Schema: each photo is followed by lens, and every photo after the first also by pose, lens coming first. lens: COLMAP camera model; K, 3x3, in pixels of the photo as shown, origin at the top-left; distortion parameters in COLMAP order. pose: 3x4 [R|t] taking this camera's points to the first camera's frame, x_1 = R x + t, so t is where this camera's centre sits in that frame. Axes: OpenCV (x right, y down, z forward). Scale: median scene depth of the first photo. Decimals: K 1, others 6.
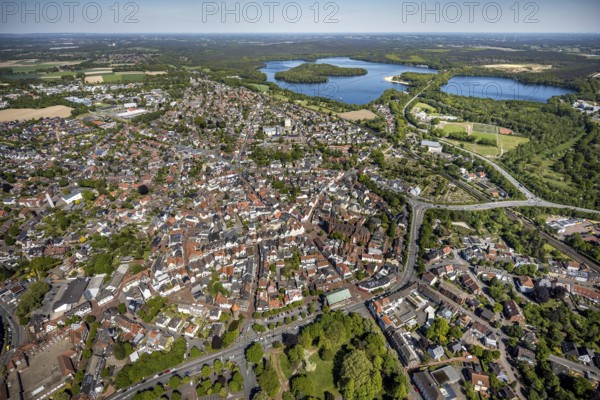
lens RADIAL K [[271.1, 0, 300.0], [0, 271.1, 200.0], [0, 0, 1]] dist [-0.000497, -0.000537]
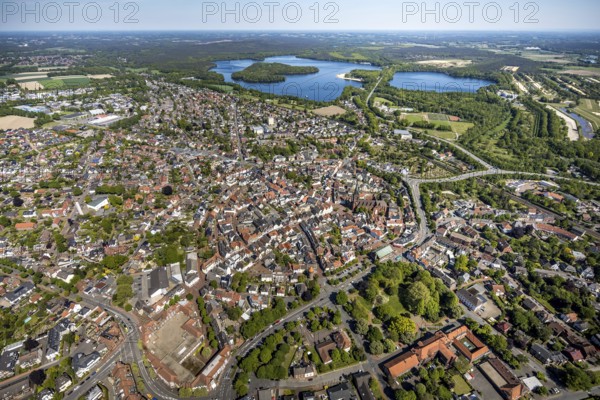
lens RADIAL K [[271.1, 0, 300.0], [0, 271.1, 200.0], [0, 0, 1]] dist [-0.000497, -0.000537]
pose [[0.981546, -0.100519, 0.162676, -0.209597], [0.099727, 0.994929, 0.013051, 0.029461], [-0.163163, 0.003413, 0.986593, -0.091923]]
